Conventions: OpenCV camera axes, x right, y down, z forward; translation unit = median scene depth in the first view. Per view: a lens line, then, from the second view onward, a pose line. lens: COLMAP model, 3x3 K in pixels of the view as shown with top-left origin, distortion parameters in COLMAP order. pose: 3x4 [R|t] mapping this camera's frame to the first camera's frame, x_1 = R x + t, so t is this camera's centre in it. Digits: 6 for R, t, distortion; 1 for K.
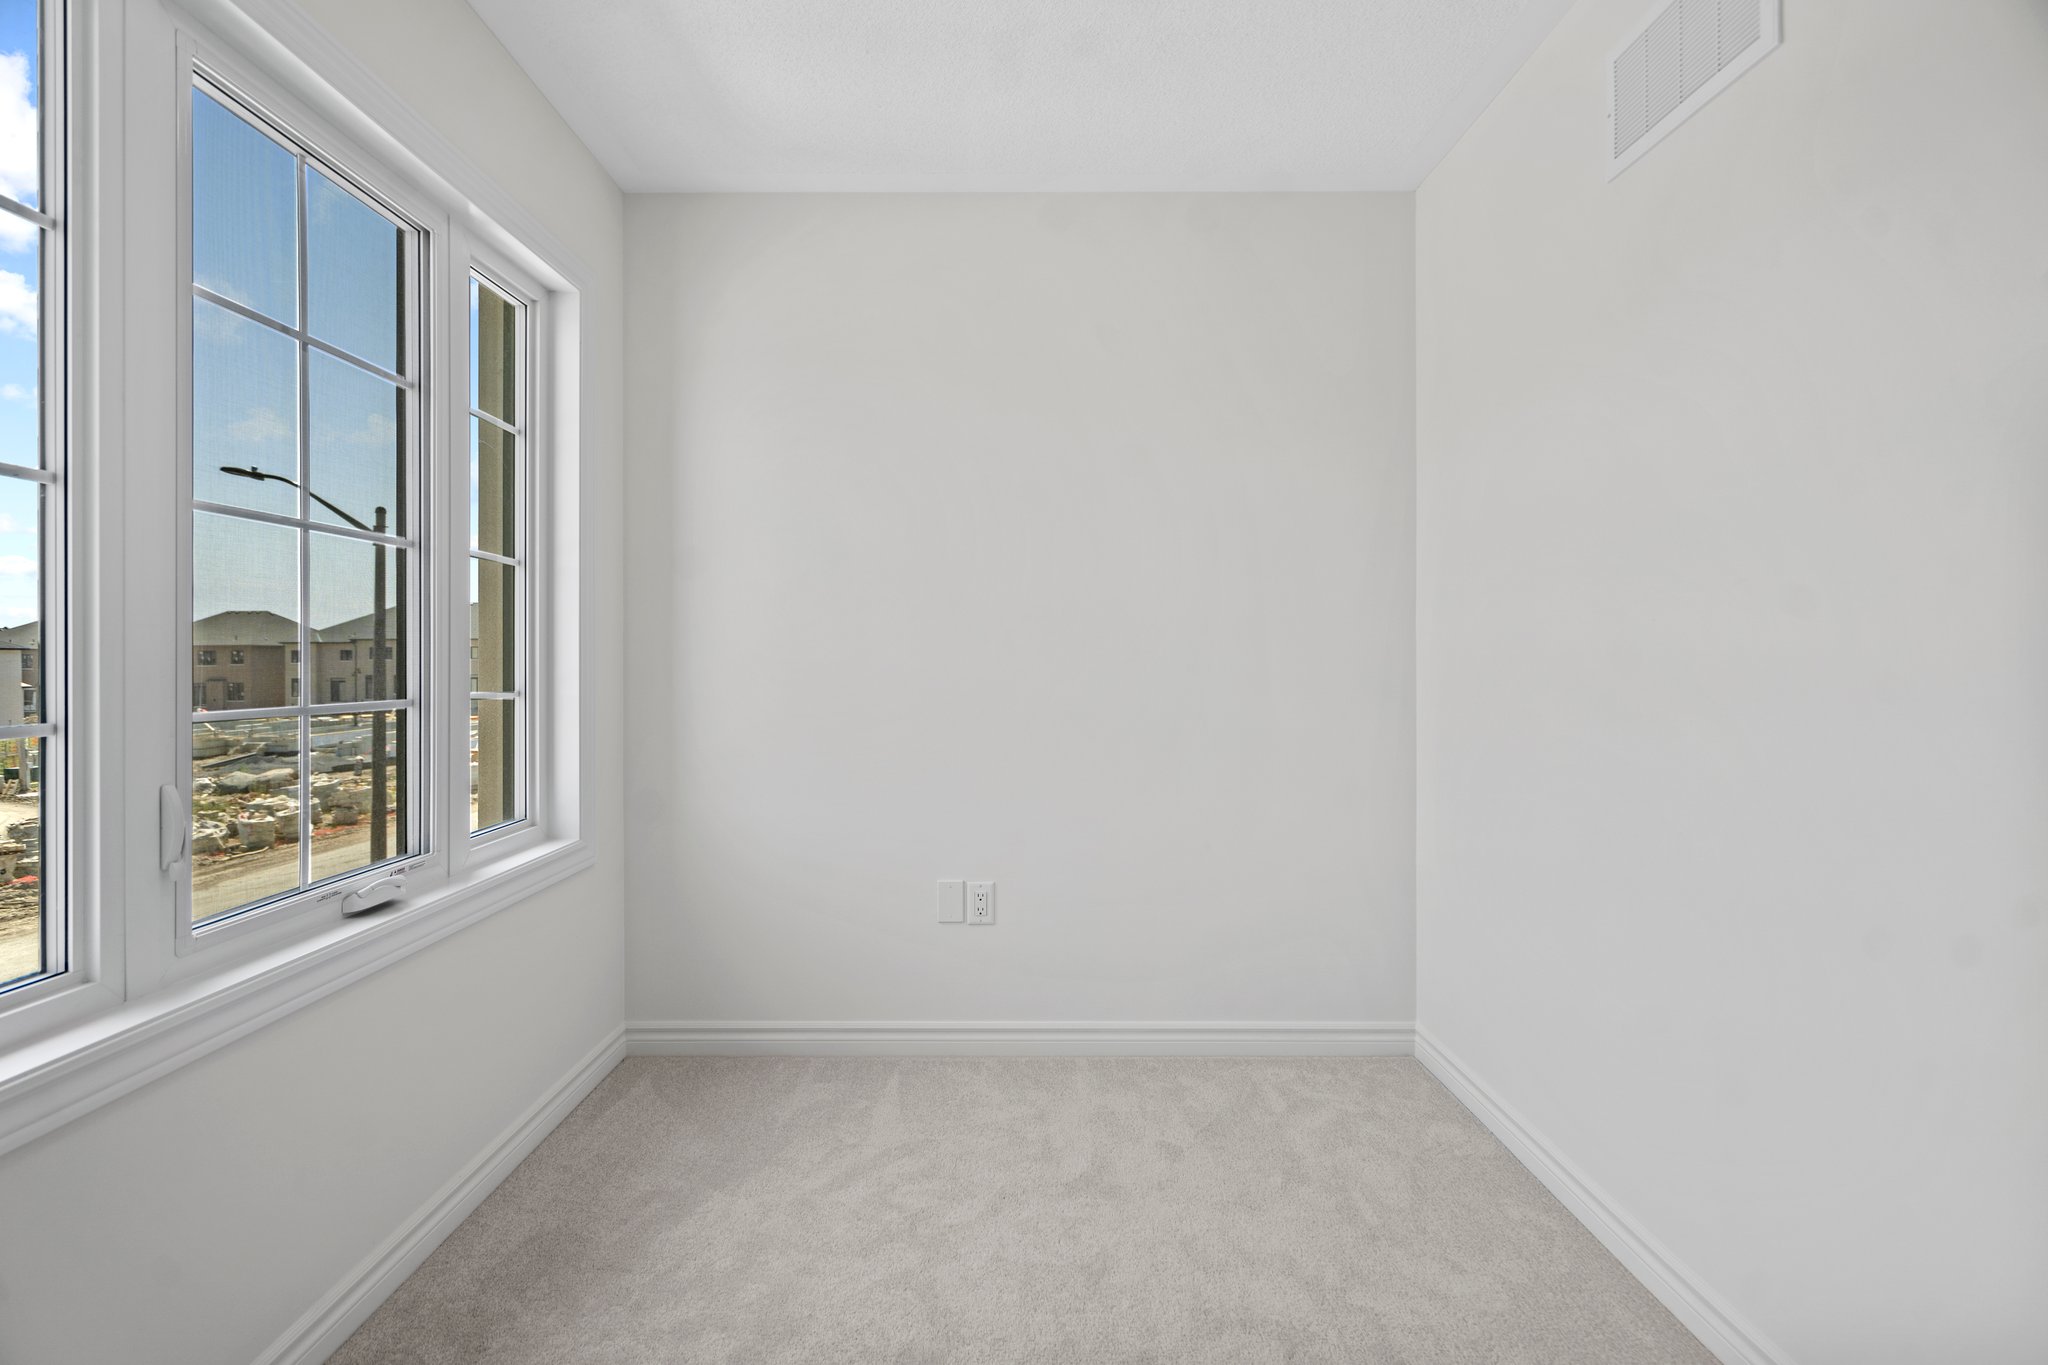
lens RADIAL K [[927.6, 0, 1024.8], [0, 927.6, 664.2], [0, 0, 1]] dist [-0.002006, 0.000513]
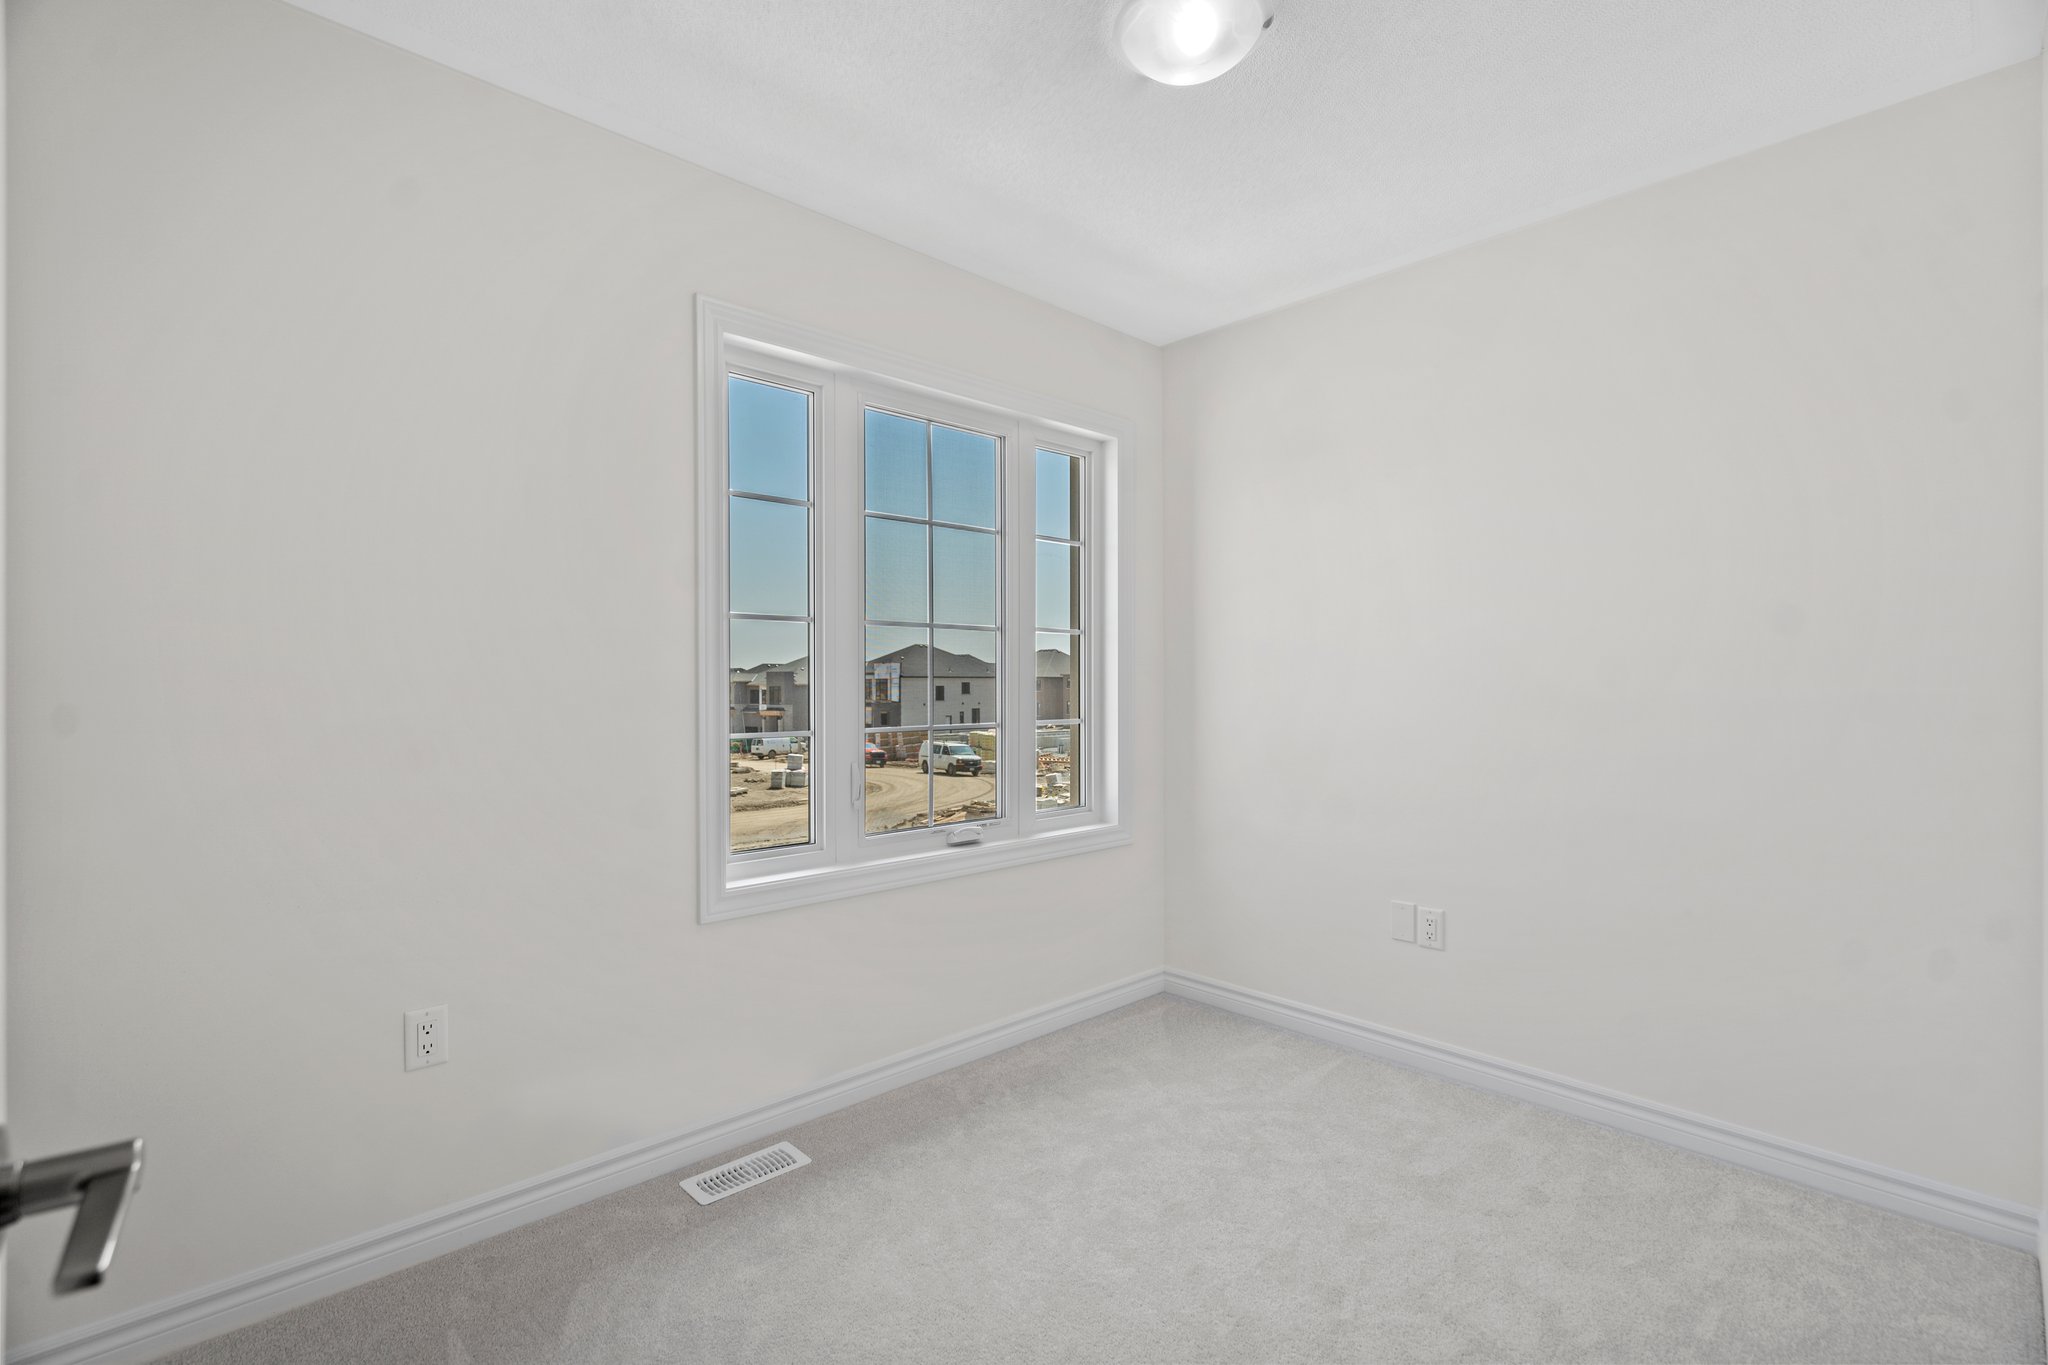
lens RADIAL K [[920.1, 0, 1013.8], [0, 920.1, 684.1], [0, 0, 1]] dist [-0.009341, 0.005279]
pose [[0.685492, 0.002537, -0.728075, 0.447432], [-0.001715, 0.999997, 0.001870, -0.027639], [0.728078, -0.000033, 0.685495, -0.082481]]
